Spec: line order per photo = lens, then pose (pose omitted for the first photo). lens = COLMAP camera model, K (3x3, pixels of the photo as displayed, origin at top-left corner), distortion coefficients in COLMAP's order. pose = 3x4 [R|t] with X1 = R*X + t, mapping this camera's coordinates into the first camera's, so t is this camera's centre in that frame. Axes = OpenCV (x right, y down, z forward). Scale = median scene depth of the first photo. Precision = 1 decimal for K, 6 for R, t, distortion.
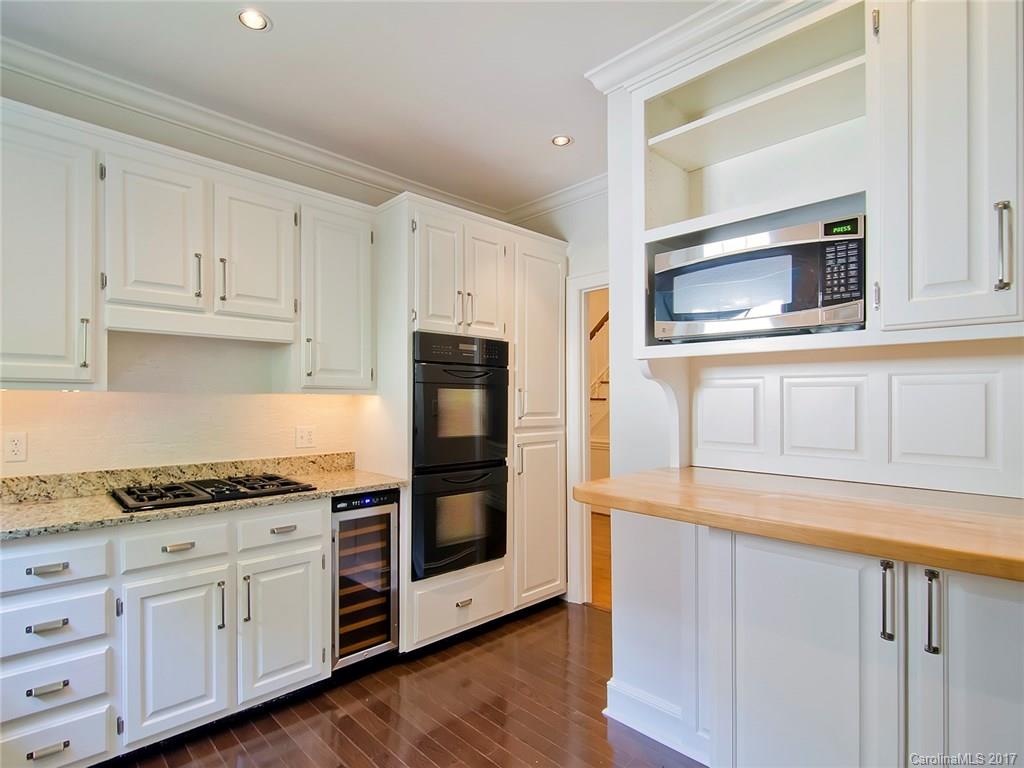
lens RADIAL K [[528.7, 0, 608.6], [0, 528.7, 398.3], [0, 0, 1]] dist [0.001036, -0.007839]
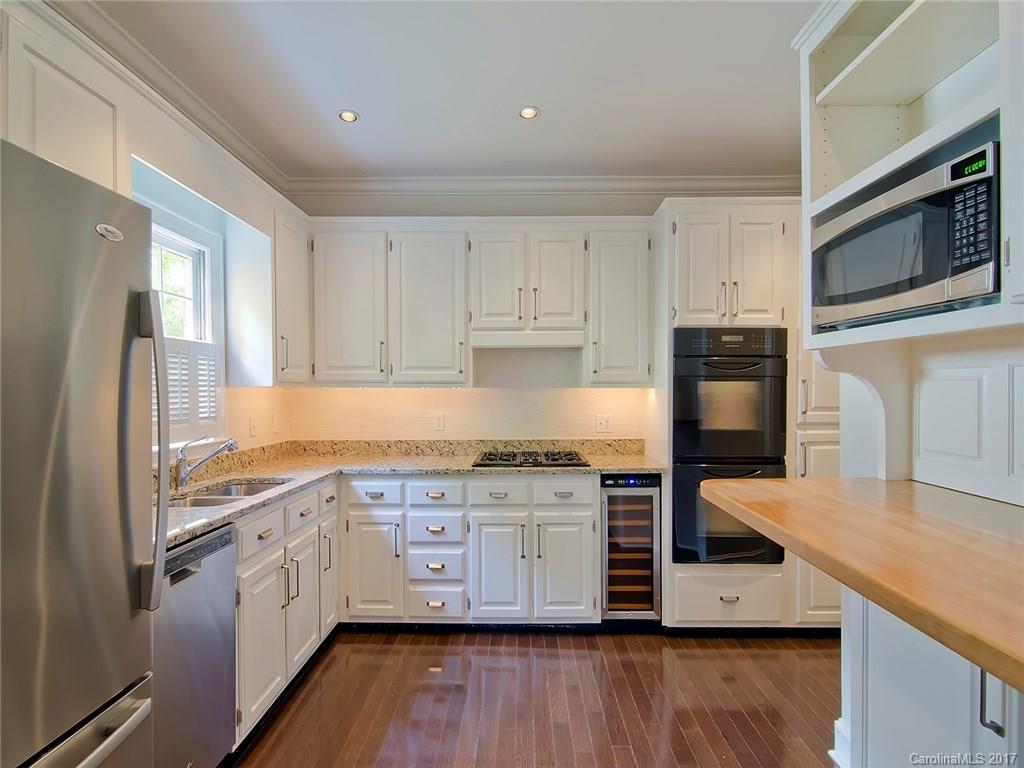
lens RADIAL K [[589.8, 0, 513.9], [0, 589.8, 389.0], [0, 0, 1]] dist [0.000544, -0.030107]
pose [[0.634549, -0.002427, -0.772879, 0.388467], [0.008036, 0.999962, 0.003458, -0.012627], [0.772841, -0.008405, 0.634544, -0.001646]]
